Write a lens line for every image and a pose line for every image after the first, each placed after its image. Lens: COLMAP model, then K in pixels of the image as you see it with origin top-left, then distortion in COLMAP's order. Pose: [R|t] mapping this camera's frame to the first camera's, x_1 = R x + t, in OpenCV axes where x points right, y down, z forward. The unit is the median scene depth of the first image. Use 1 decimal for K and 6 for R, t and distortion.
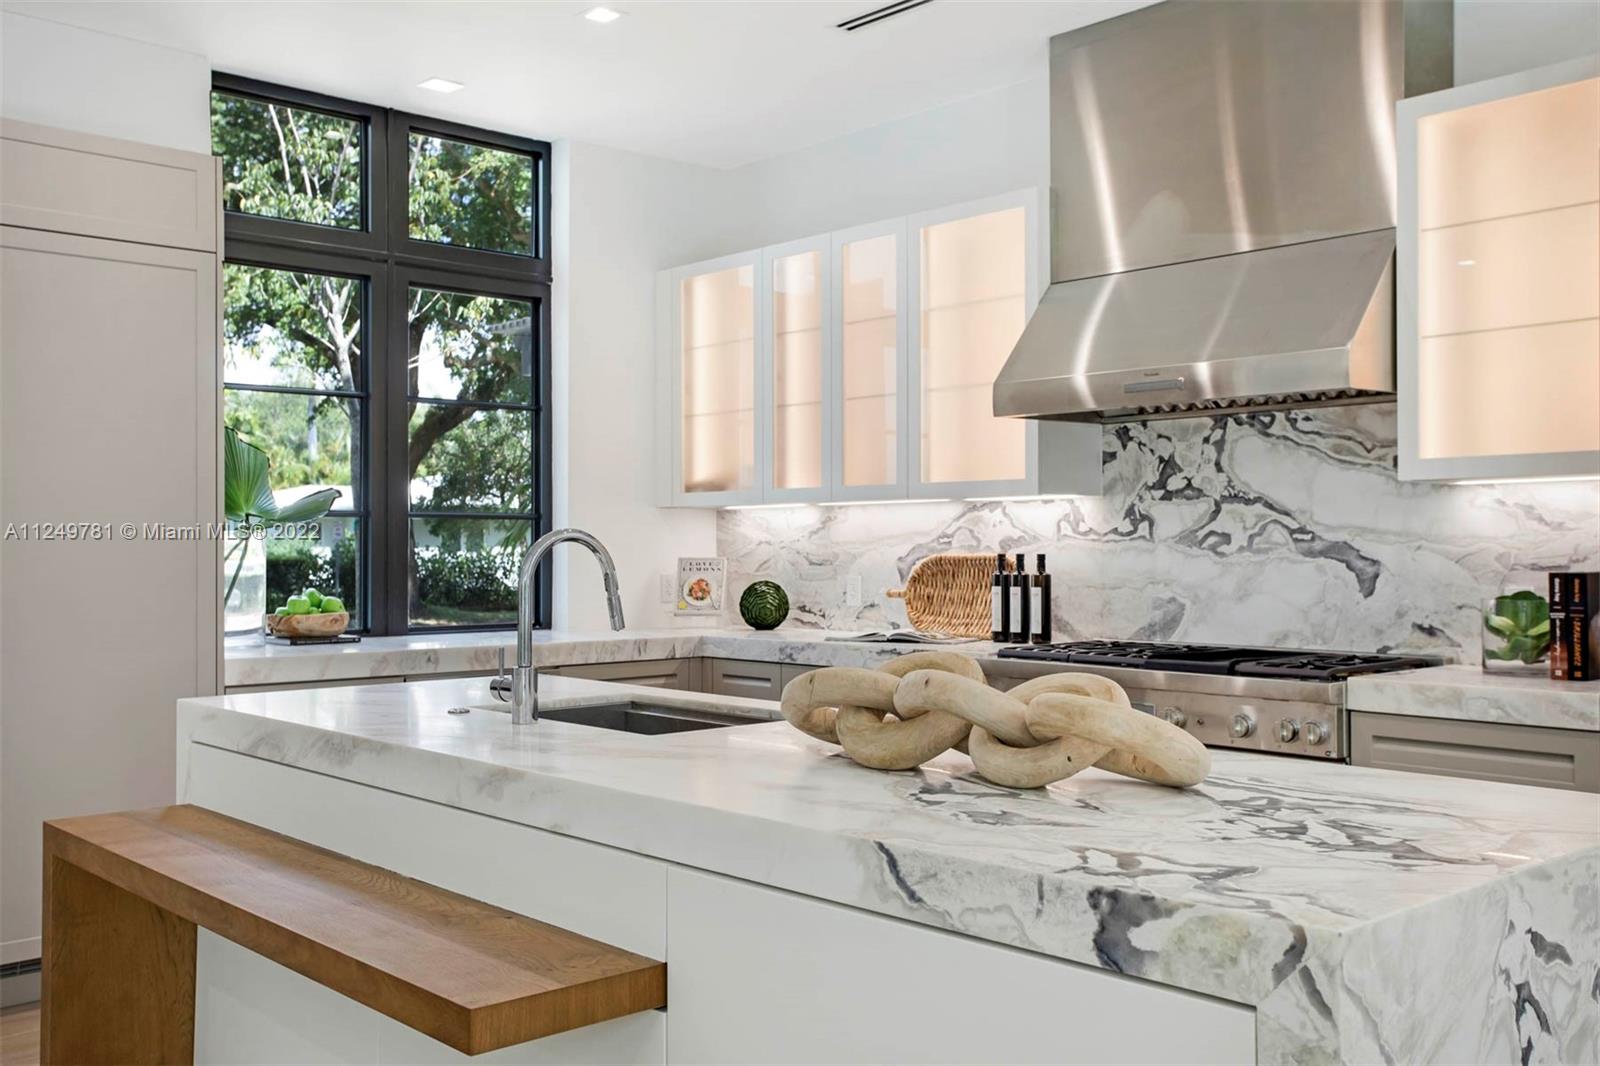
lens RADIAL K [[1503.8, 0, 800.0], [0, 1503.8, 533.0], [0, 0, 1]] dist [0.000055, 0.000091]
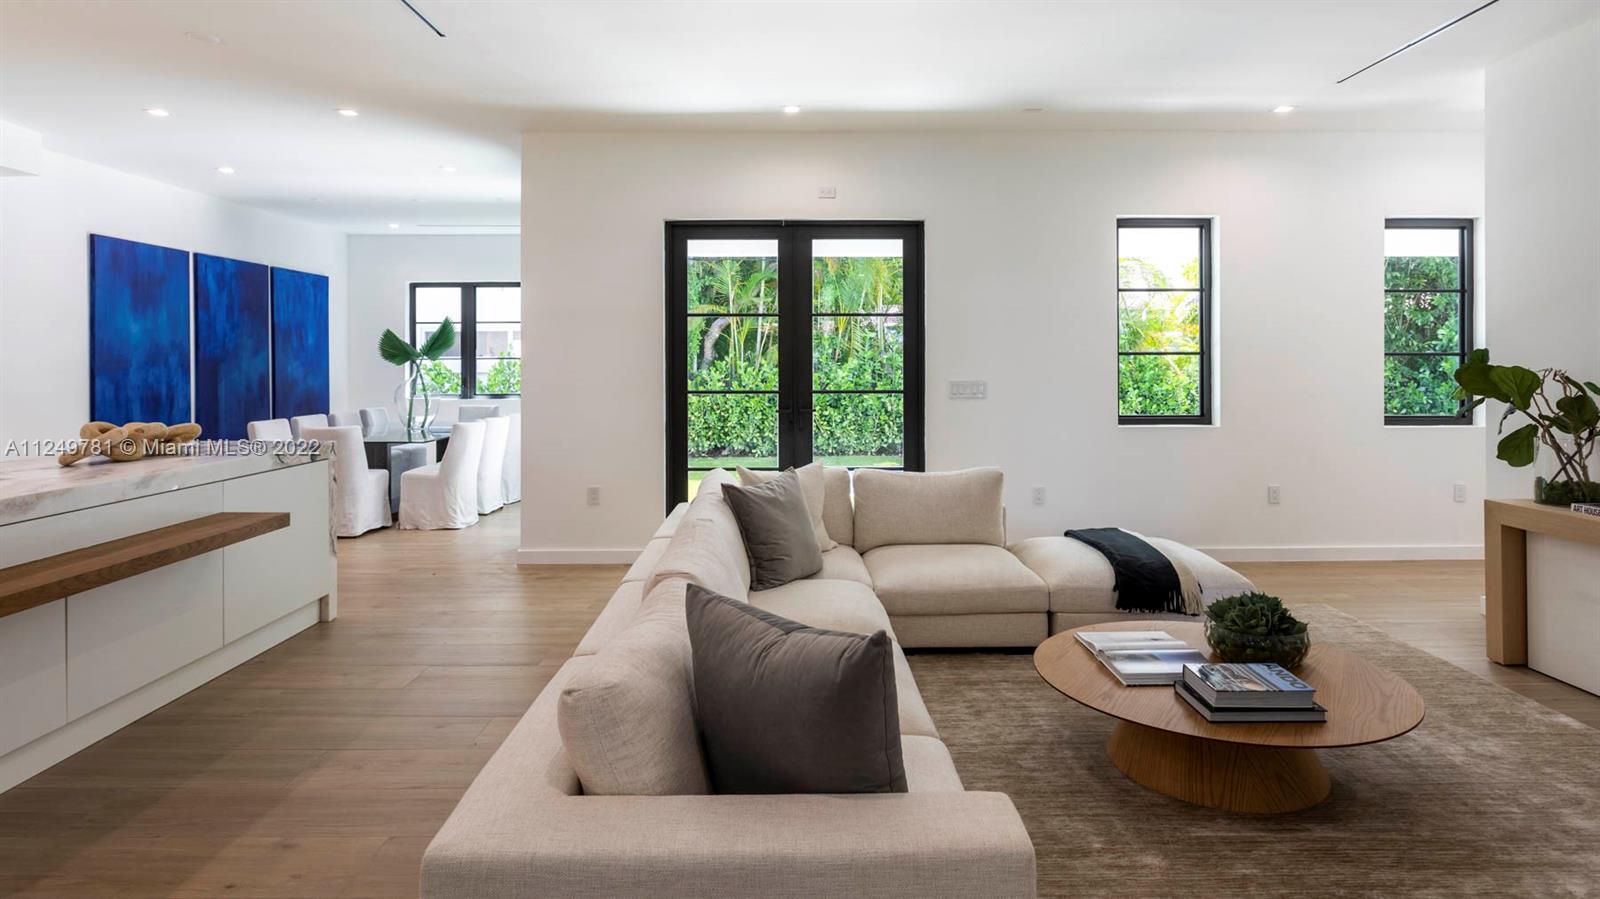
lens RADIAL K [[903.5, 0, 795.9], [0, 903.5, 358.5], [0, 0, 1]] dist [-0.029552, 0.037303]
pose [[-0.733244, 0.006563, 0.679933, -0.945101], [-0.002874, 0.999915, -0.012752, -0.010167], [-0.679959, -0.011304, -0.733163, 0.642947]]
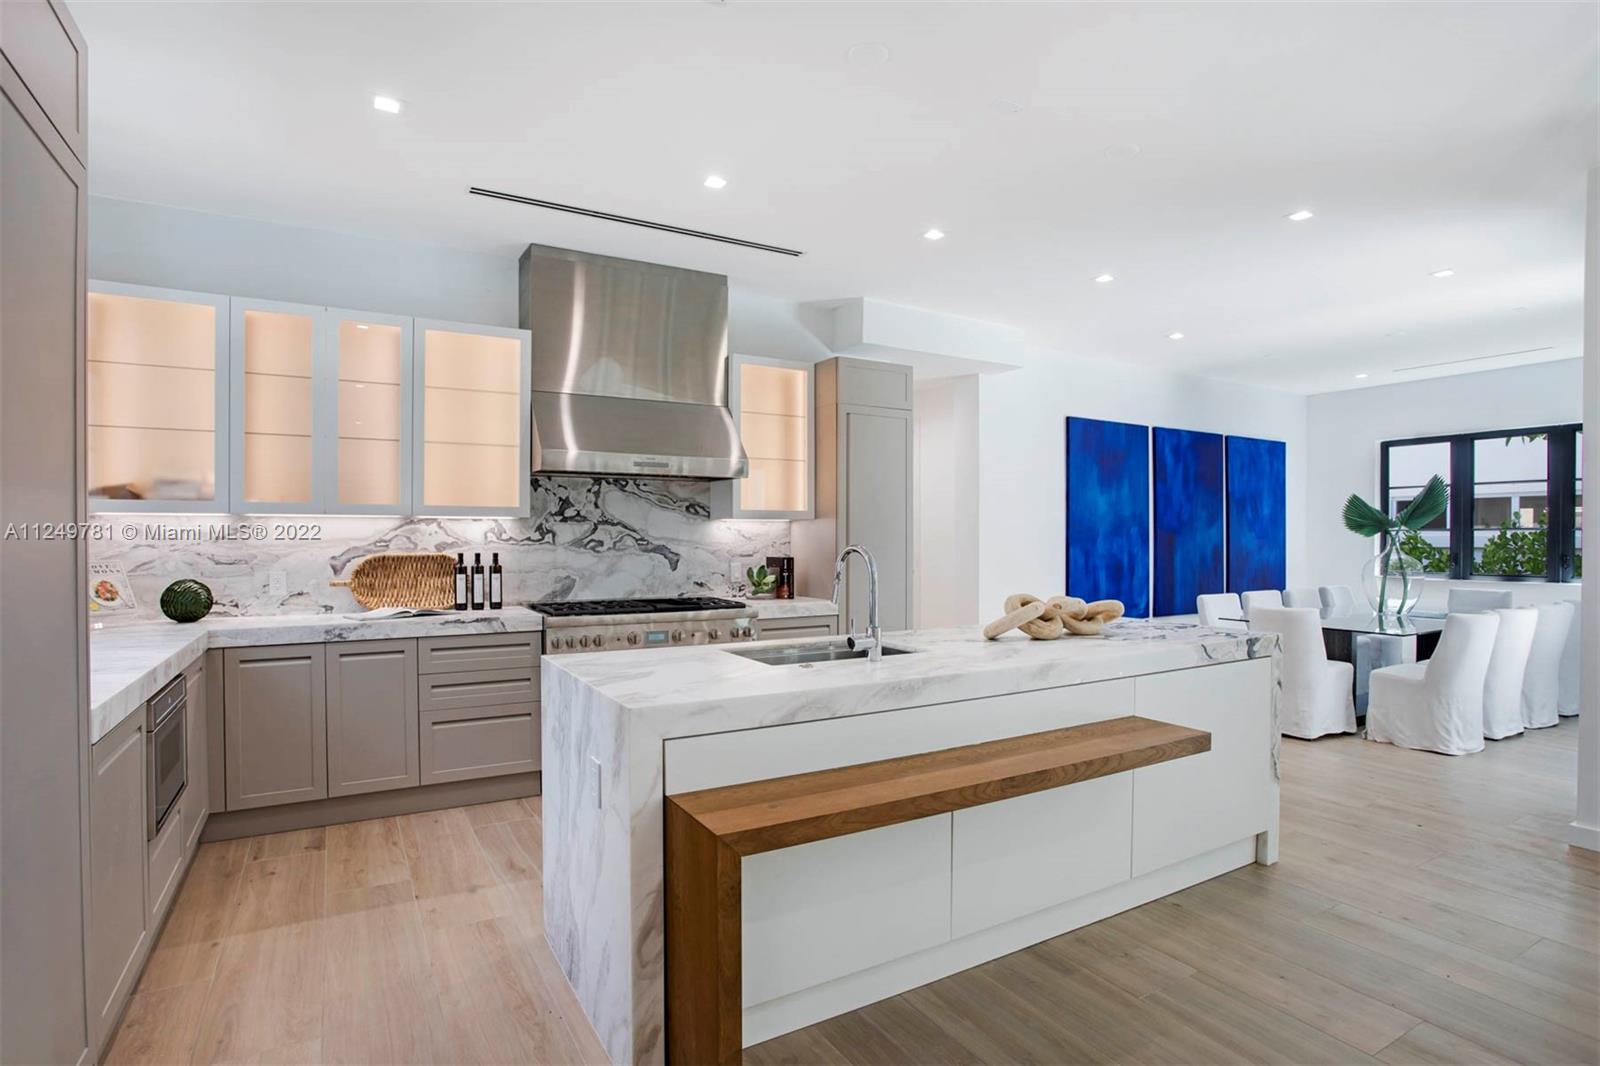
lens RADIAL K [[809.5, 0, 800.4], [0, 809.5, 546.6], [0, 0, 1]] dist [-0.078342, 0.038331]
pose [[0.212596, -0.009863, 0.977090, -0.635349], [-0.010749, 0.999865, 0.012432, -0.007348], [-0.977081, -0.013146, 0.212461, 0.516648]]
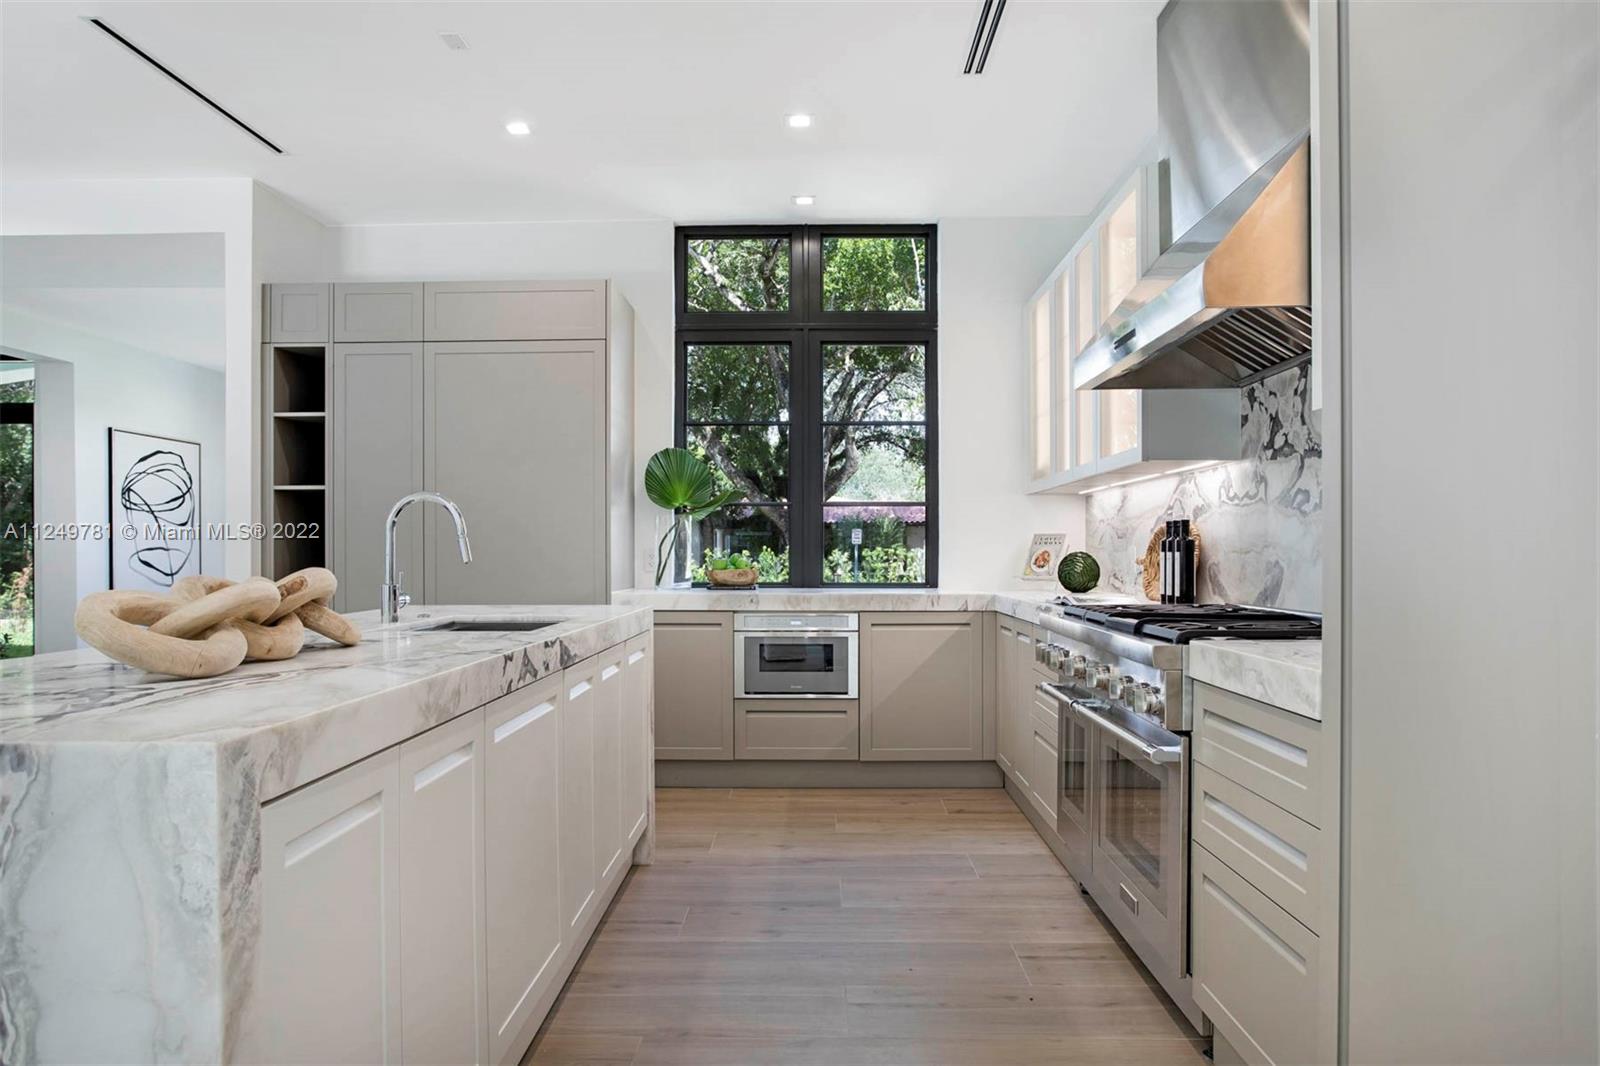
lens RADIAL K [[1026.2, 0, 795.6], [0, 1026.2, 561.4], [0, 0, 1]] dist [-0.030296, 0.002907]
pose [[0.722045, 0.006740, -0.691813, 0.471642], [0.007599, 0.999815, 0.017672, 0.029233], [0.691804, -0.018017, 0.721860, 0.318813]]
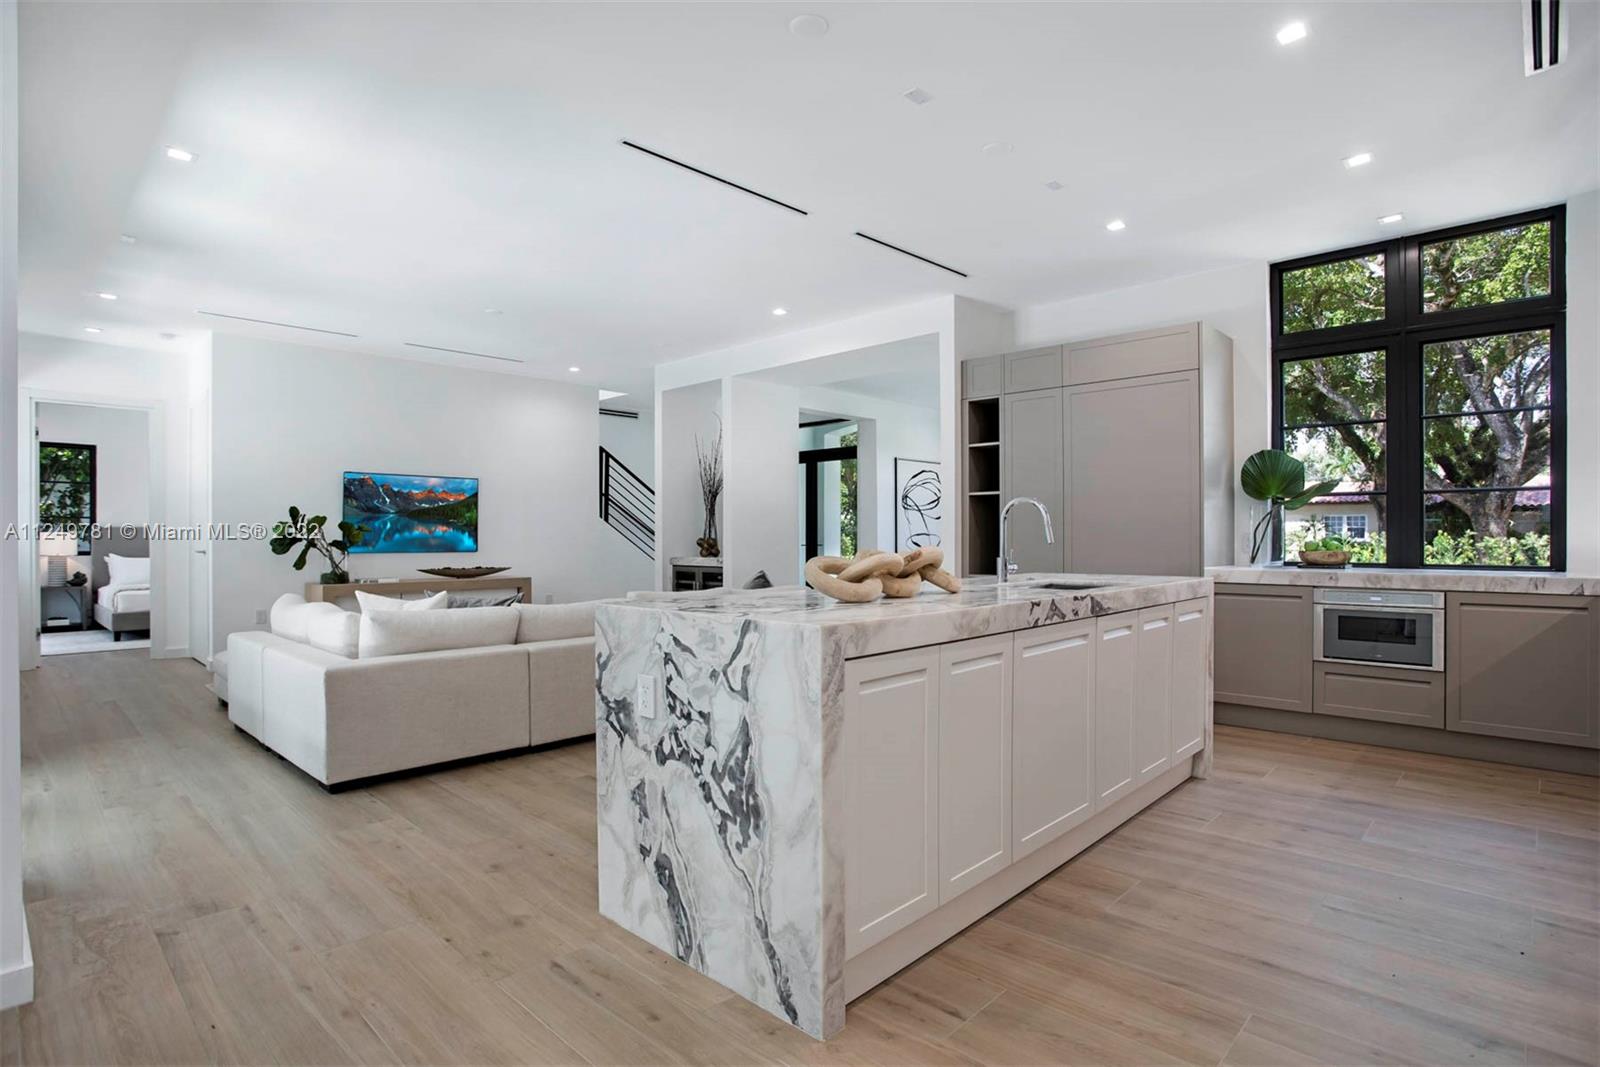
lens RADIAL K [[809.5, 0, 800.4], [0, 809.5, 547.1], [0, 0, 1]] dist [-0.078342, 0.038331]
pose [[0.067812, 0.013244, -0.997610, 0.593339], [0.013198, 0.999812, 0.014170, 0.029588], [0.997611, -0.014128, 0.067624, 0.353240]]
